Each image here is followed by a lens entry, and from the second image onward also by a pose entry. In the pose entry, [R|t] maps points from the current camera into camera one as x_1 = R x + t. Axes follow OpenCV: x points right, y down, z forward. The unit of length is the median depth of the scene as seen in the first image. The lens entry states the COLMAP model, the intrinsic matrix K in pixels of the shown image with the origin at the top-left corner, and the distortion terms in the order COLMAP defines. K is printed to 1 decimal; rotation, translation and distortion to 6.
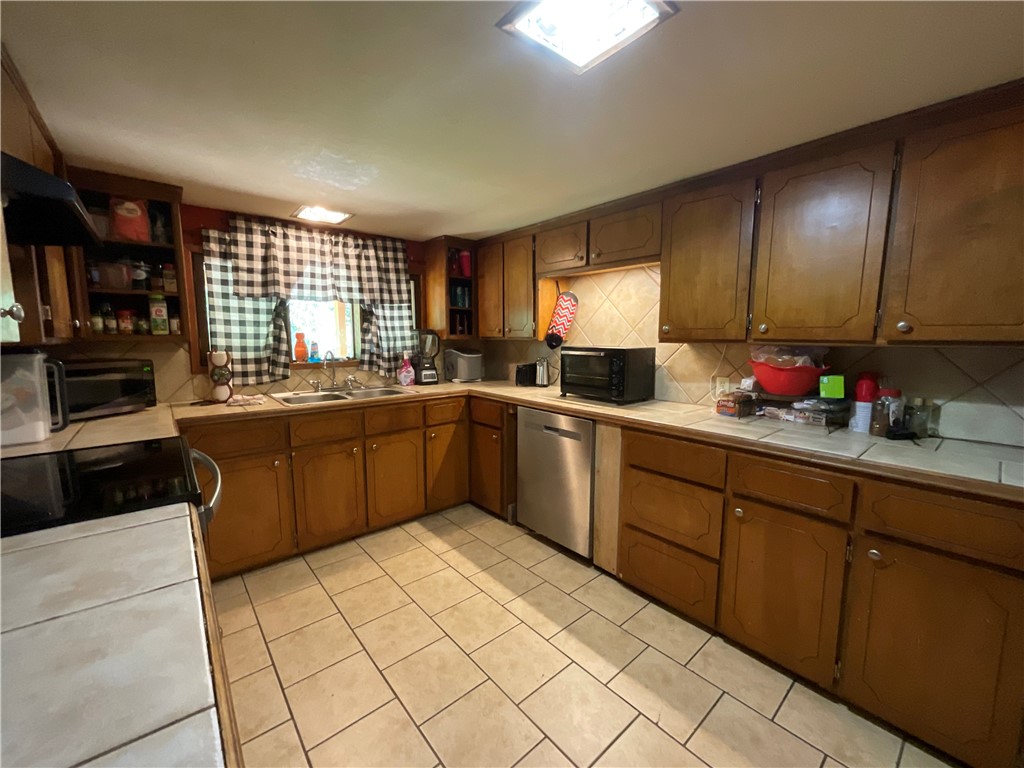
lens RADIAL K [[414.9, 0, 512.0], [0, 414.9, 384.0], [0, 0, 1]] dist [-0.015741, 0.010250]
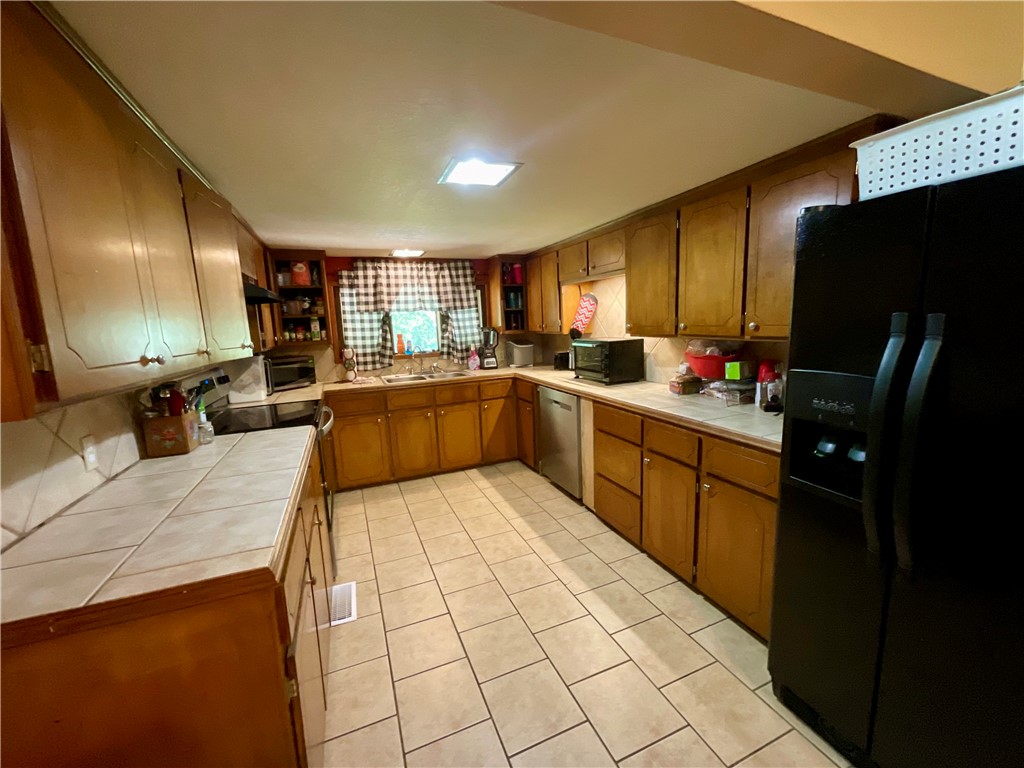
lens RADIAL K [[412.5, 0, 512.0], [0, 412.5, 384.0], [0, 0, 1]] dist [0.000565, -0.000192]
pose [[0.951367, 0.006433, -0.307993, 0.333591], [0.006622, 0.999124, 0.041324, -0.006460], [0.307989, -0.041354, 0.950491, -0.279528]]
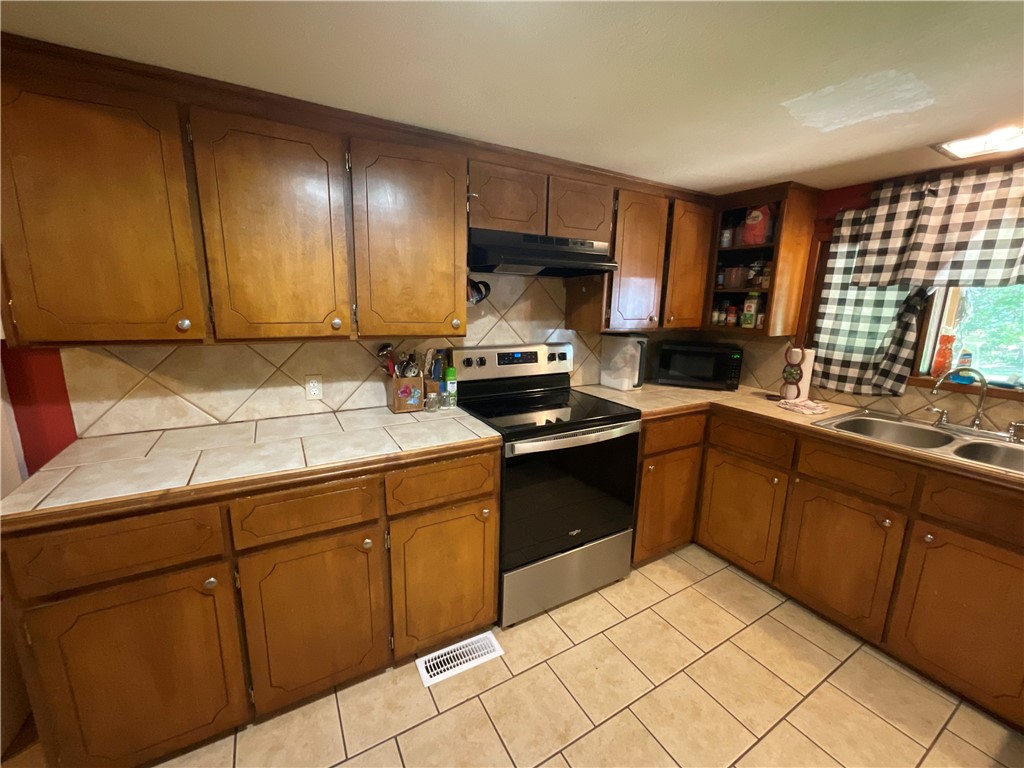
lens RADIAL K [[412.5, 0, 512.0], [0, 412.5, 384.0], [0, 0, 1]] dist [0.000565, -0.000192]
pose [[-0.176065, 0.194928, -0.964886, 0.292933], [-0.135752, 0.966024, 0.219929, -0.107101], [0.974973, 0.169707, -0.143621, 0.458809]]
